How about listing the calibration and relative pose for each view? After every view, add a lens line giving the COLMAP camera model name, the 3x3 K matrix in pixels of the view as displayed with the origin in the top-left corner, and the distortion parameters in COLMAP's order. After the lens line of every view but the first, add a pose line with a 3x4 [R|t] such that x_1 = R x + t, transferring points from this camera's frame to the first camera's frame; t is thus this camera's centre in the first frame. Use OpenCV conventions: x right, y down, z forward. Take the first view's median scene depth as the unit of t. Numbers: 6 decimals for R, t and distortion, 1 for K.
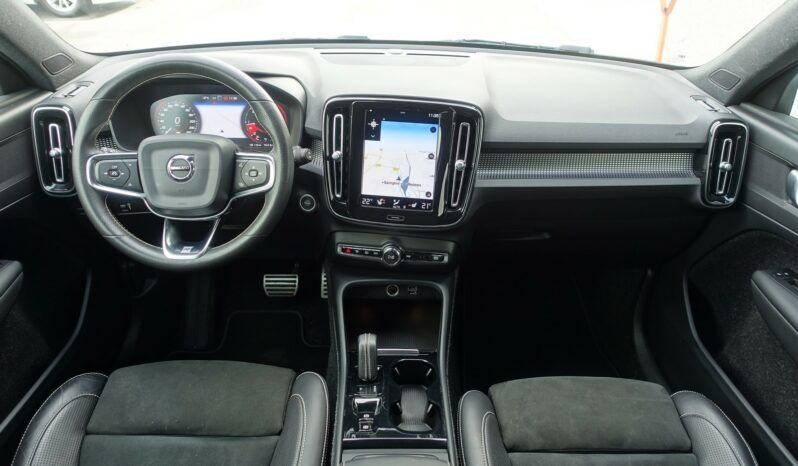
lens RADIAL K [[543.8, 0, 399.0], [0, 543.8, 233.0], [0, 0, 1]] dist [-0.003105, -0.003035]
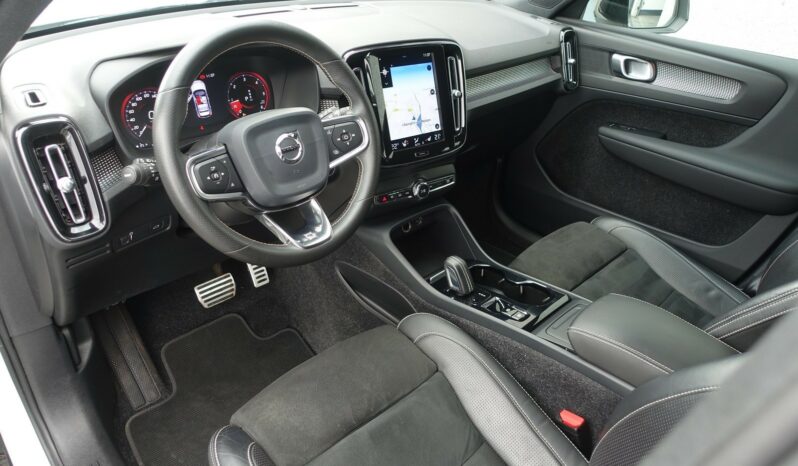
lens RADIAL K [[543.8, 0, 399.0], [0, 543.8, 233.0], [0, 0, 1]] dist [-0.003105, -0.003035]
pose [[0.733152, -0.338439, 0.589870, -0.750125], [0.302650, 0.939120, 0.162657, -0.071092], [-0.609008, 0.059272, 0.790946, 0.173669]]
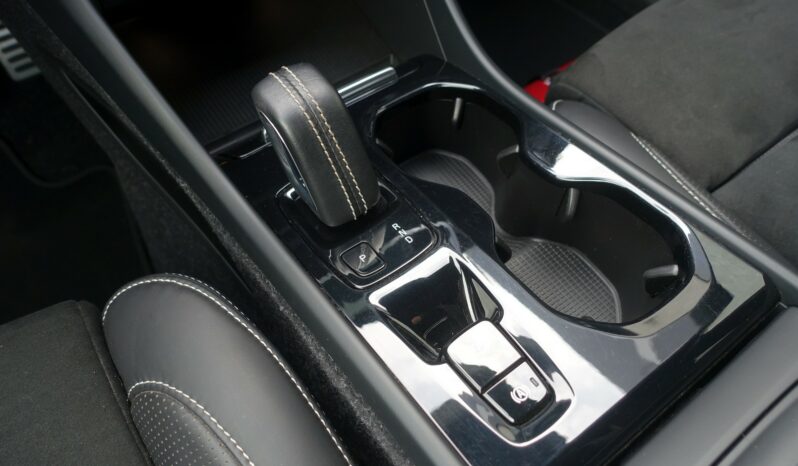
lens RADIAL K [[540.6, 0, 399.0], [0, 540.6, 233.0], [0, 0, 1]] dist [-0.005274, -0.003805]
pose [[0.819897, -0.491745, 0.293182, -0.119919], [0.292855, 0.800263, 0.523273, 0.125378], [-0.491940, -0.343170, 0.800144, 0.712054]]
